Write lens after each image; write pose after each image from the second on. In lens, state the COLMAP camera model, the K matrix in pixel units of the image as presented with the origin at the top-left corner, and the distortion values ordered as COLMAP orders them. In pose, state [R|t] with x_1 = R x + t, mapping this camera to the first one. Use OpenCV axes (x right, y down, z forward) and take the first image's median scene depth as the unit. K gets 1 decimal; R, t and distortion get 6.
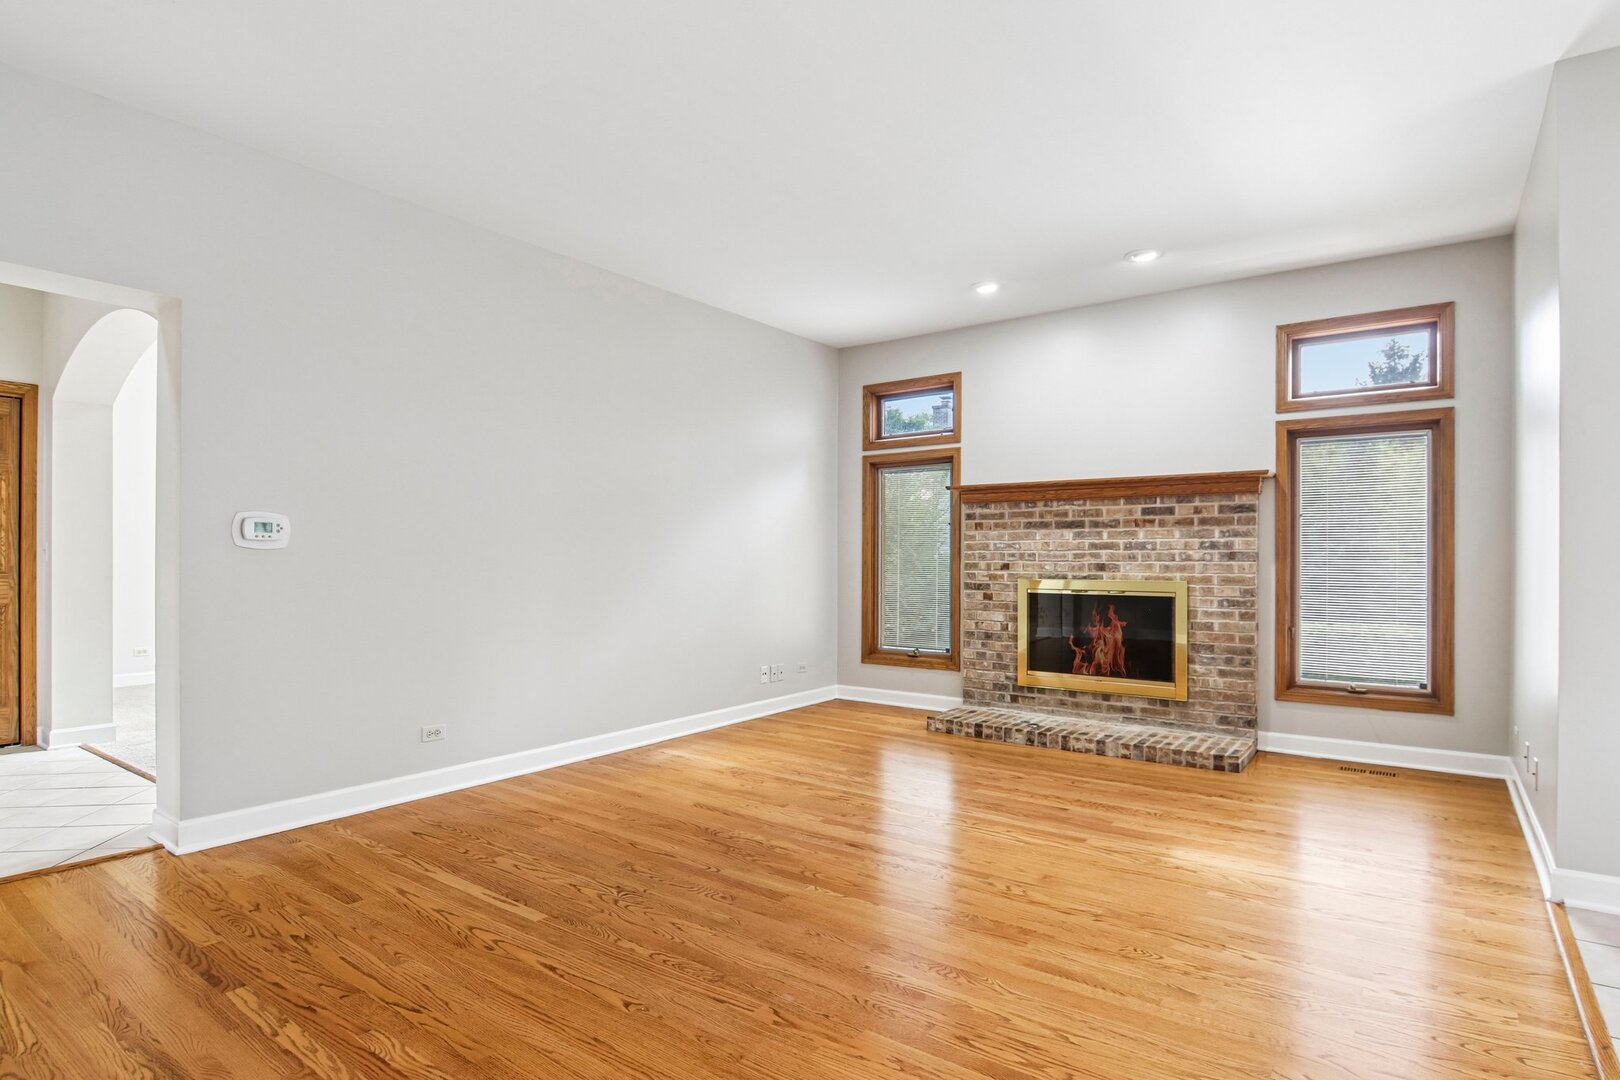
lens RADIAL K [[826.1, 0, 816.7], [0, 826.1, 547.3], [0, 0, 1]] dist [-0.005499, -0.006337]
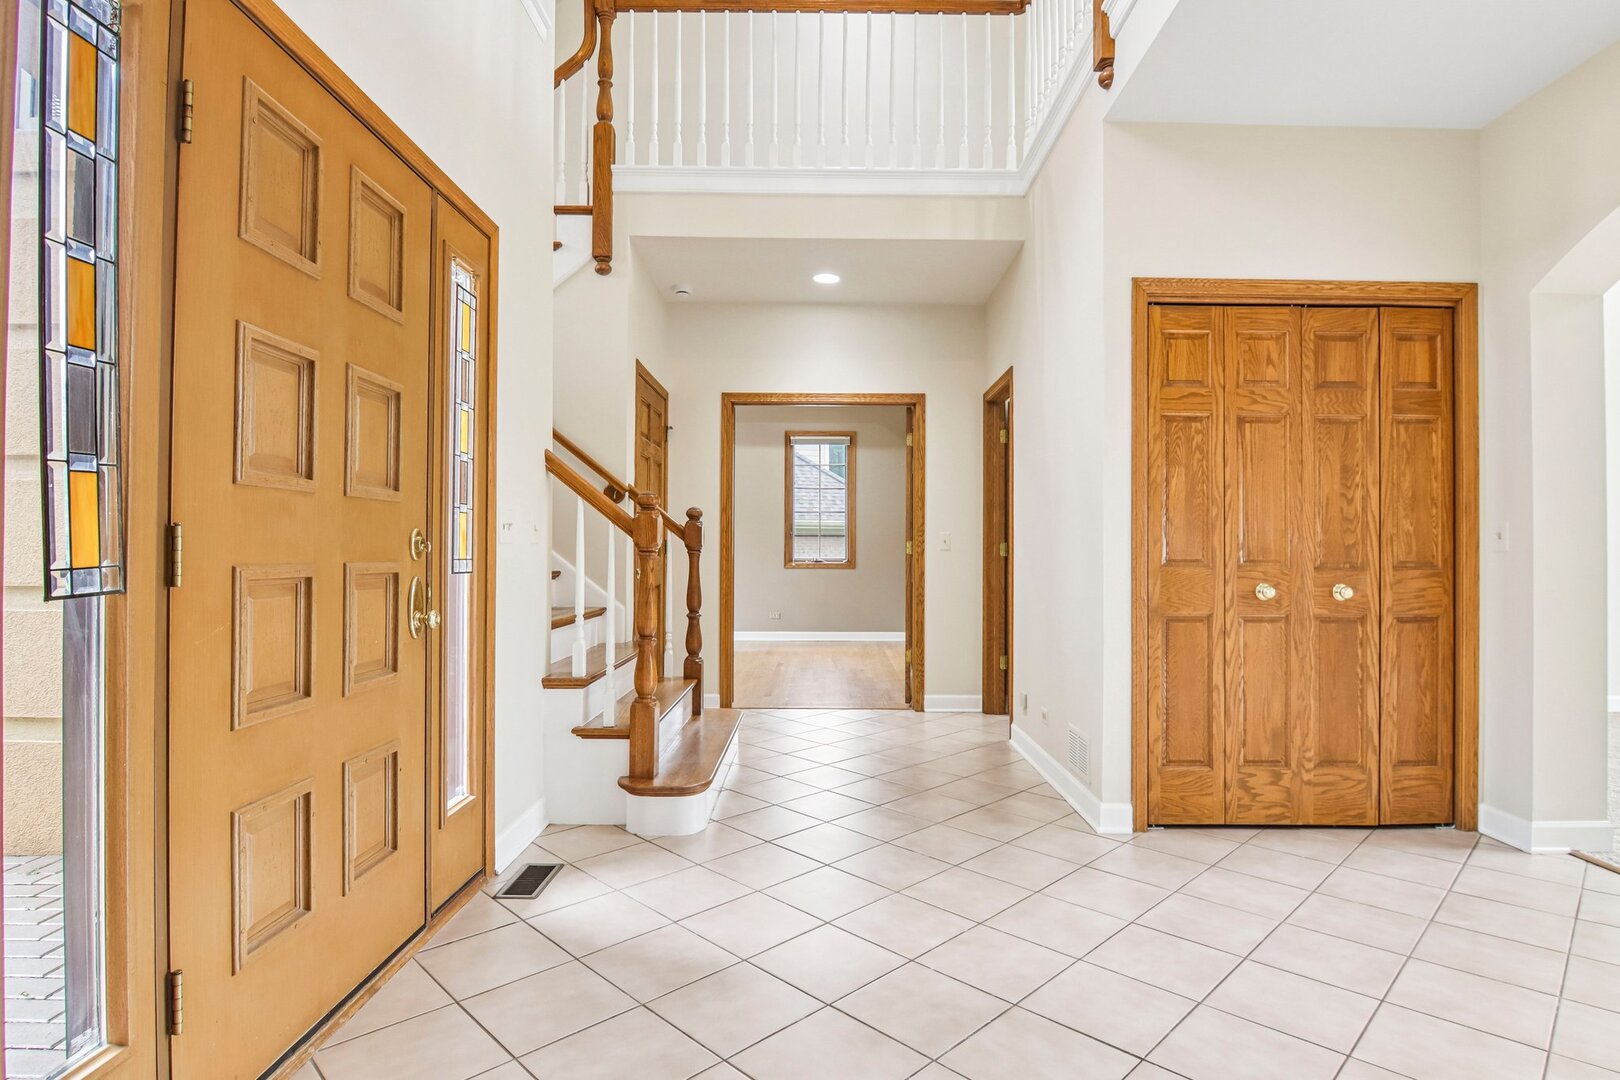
lens RADIAL K [[826.1, 0, 809.2], [0, 826.1, 541.8], [0, 0, 1]] dist [-0.005499, -0.006337]
pose [[0.621706, -0.004961, -0.783235, -0.789308], [0.003175, 0.999988, -0.003813, 0.010037], [0.783245, -0.000116, 0.621714, 0.173229]]
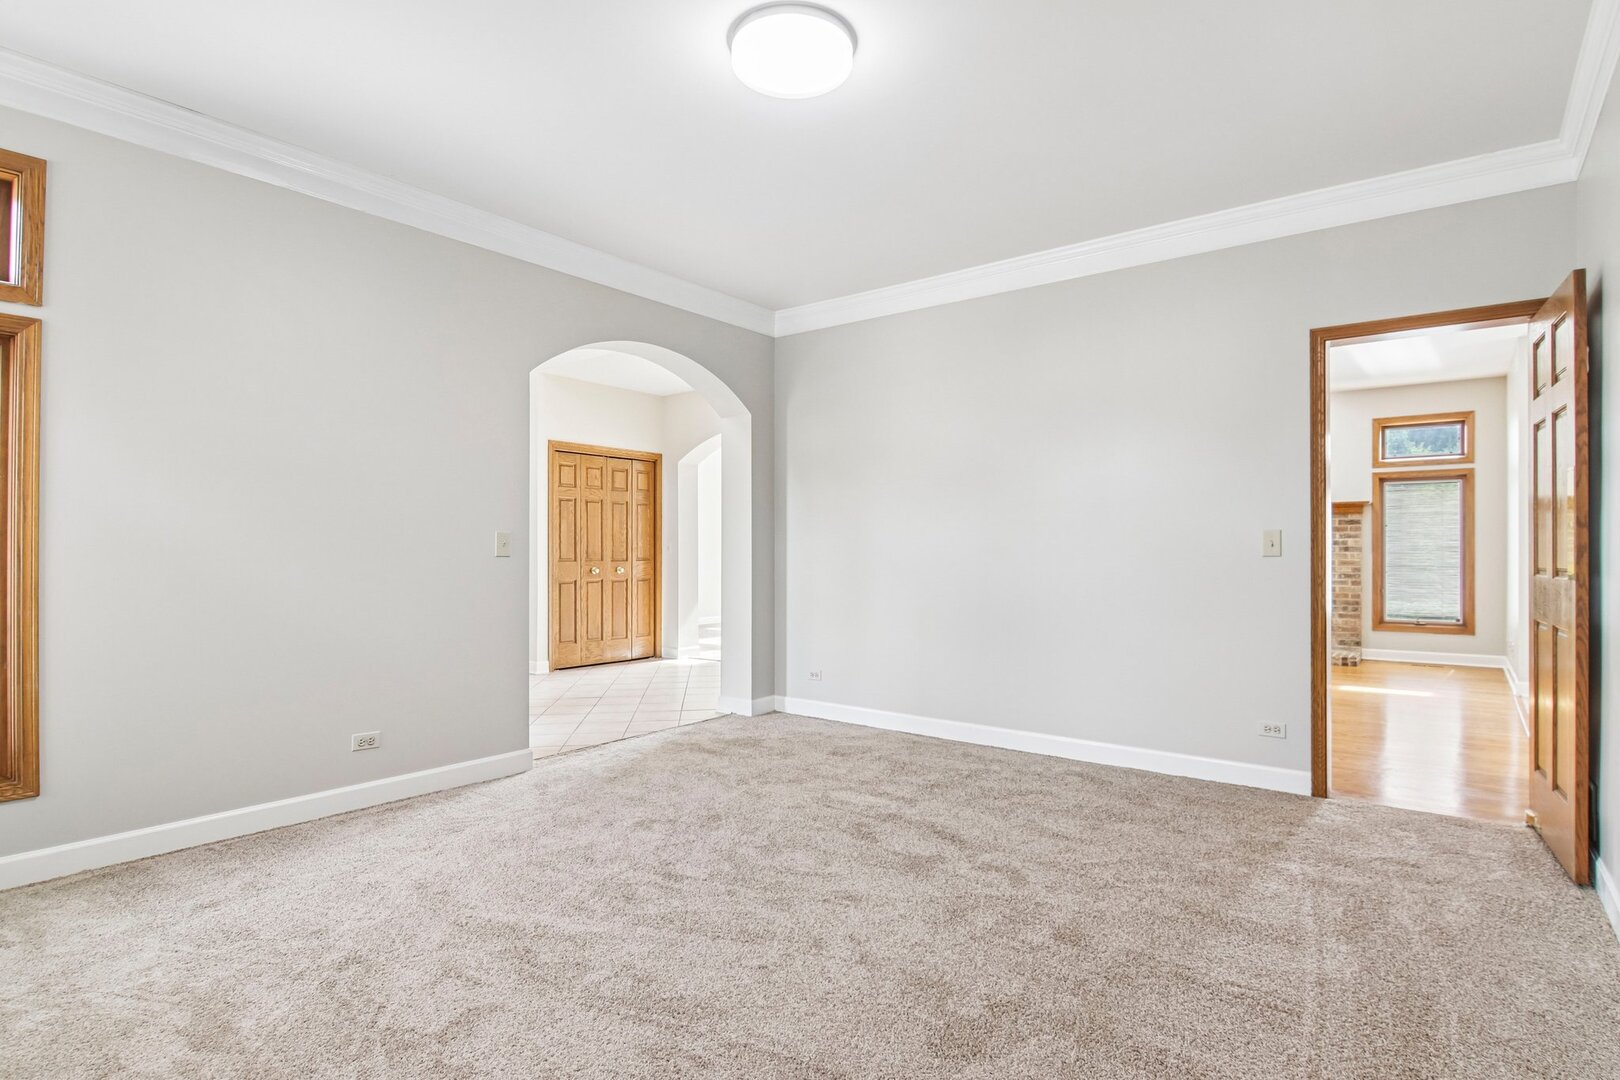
lens RADIAL K [[826.1, 0, 806.6], [0, 826.1, 541.0], [0, 0, 1]] dist [-0.005499, -0.006337]
pose [[0.999613, -0.003149, -0.027625, -0.605319], [0.003123, 0.999995, -0.001004, -0.008165], [0.027628, 0.000918, 0.999618, -0.795353]]
